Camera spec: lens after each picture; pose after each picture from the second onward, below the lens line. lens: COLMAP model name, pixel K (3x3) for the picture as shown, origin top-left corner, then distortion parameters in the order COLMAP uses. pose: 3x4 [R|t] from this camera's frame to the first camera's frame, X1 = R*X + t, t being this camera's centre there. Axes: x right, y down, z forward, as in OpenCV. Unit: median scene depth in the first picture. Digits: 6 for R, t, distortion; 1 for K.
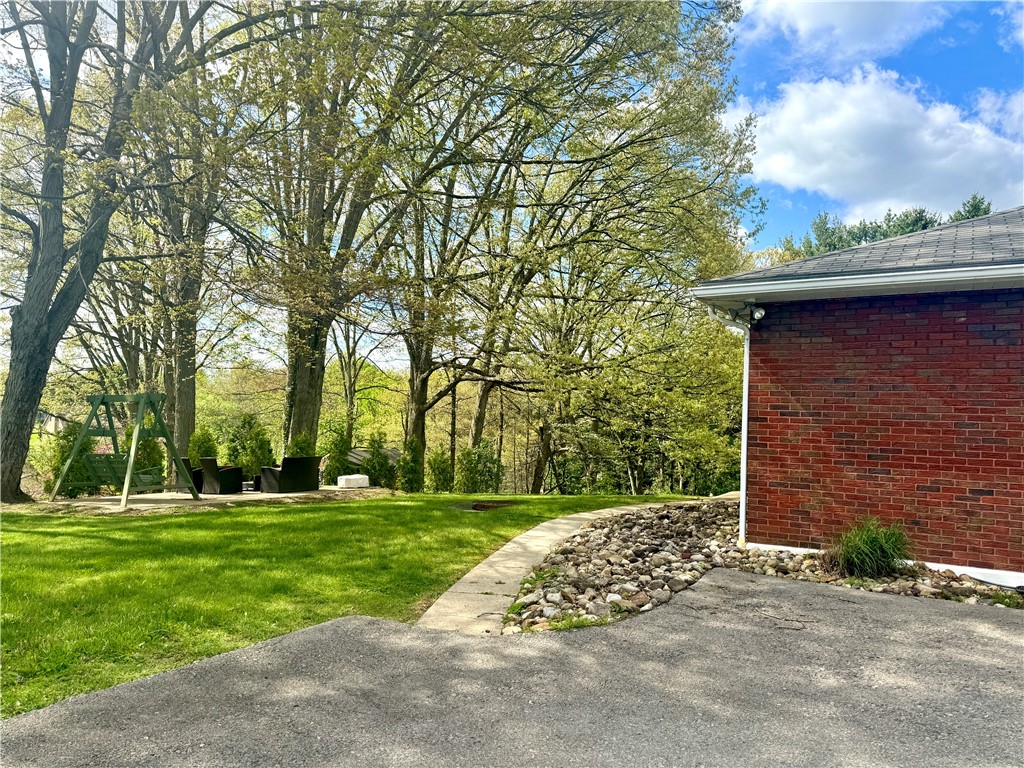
lens RADIAL K [[713.5, 0, 524.7], [0, 713.5, 384.9], [0, 0, 1]] dist [0.052701, -0.066394]
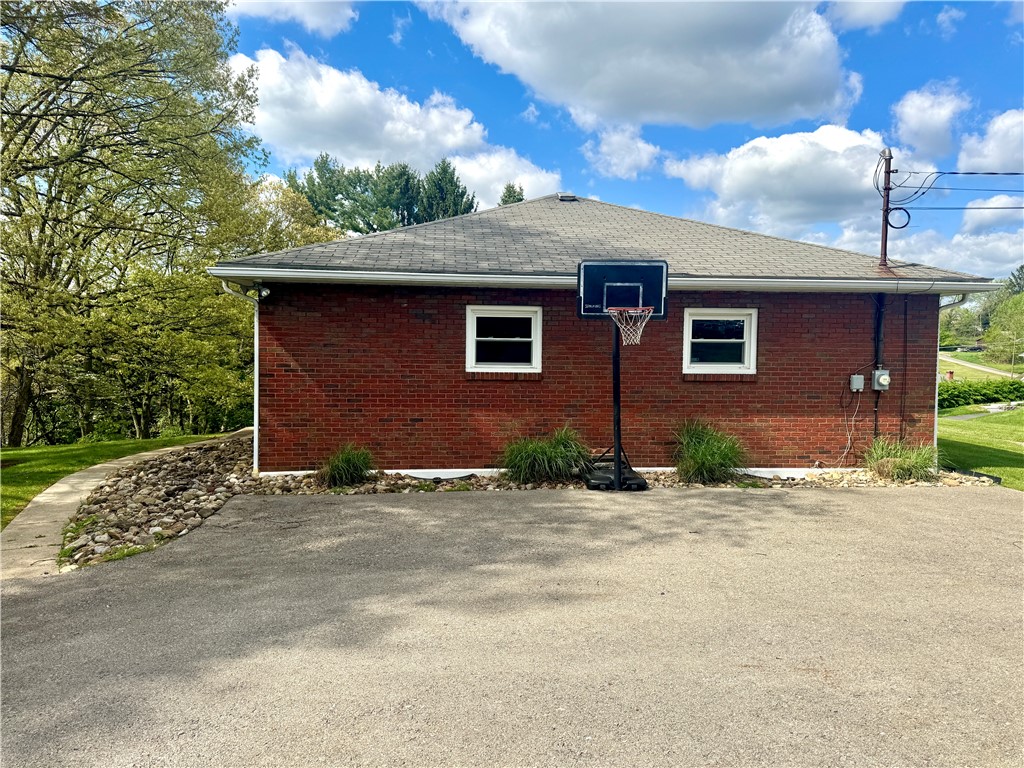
lens RADIAL K [[713.5, 0, 524.7], [0, 713.5, 384.9], [0, 0, 1]] dist [0.052701, -0.066394]
pose [[0.791938, -0.052566, 0.608335, -0.093294], [-0.012806, 0.994639, 0.102617, -0.077930], [-0.610468, -0.089056, 0.787019, -0.301215]]
